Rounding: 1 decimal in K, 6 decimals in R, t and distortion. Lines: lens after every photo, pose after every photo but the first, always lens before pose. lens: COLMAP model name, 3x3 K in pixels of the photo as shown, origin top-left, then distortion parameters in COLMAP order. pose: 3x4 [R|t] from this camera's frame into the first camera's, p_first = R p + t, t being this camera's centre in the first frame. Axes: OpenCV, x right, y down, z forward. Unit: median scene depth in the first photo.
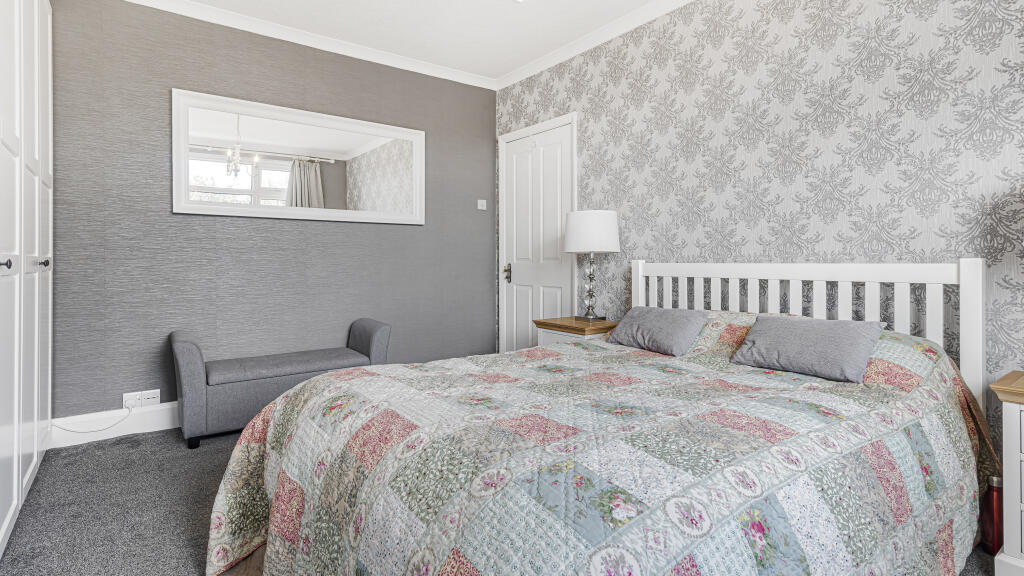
lens RADIAL K [[492.8, 0, 512.0], [0, 492.8, 288.0], [0, 0, 1]] dist [0.000154, -0.000001]
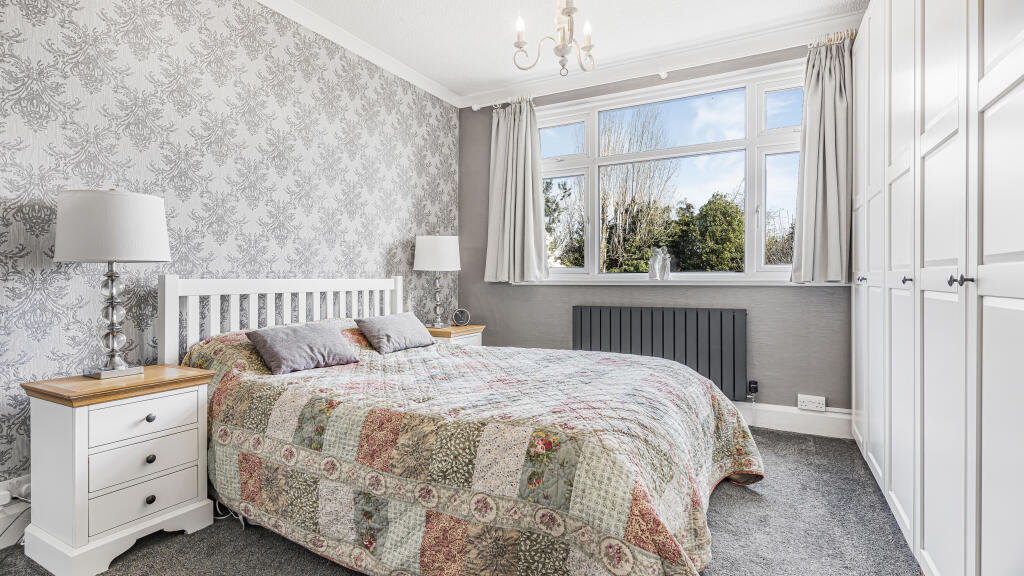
lens RADIAL K [[492.8, 0, 512.0], [0, 492.8, 288.0], [0, 0, 1]] dist [0.000154, -0.000001]
pose [[-0.413549, -0.008489, 0.910442, -0.718631], [0.056043, 0.997823, 0.034760, -0.039438], [-0.908756, 0.065399, -0.412173, 0.990522]]
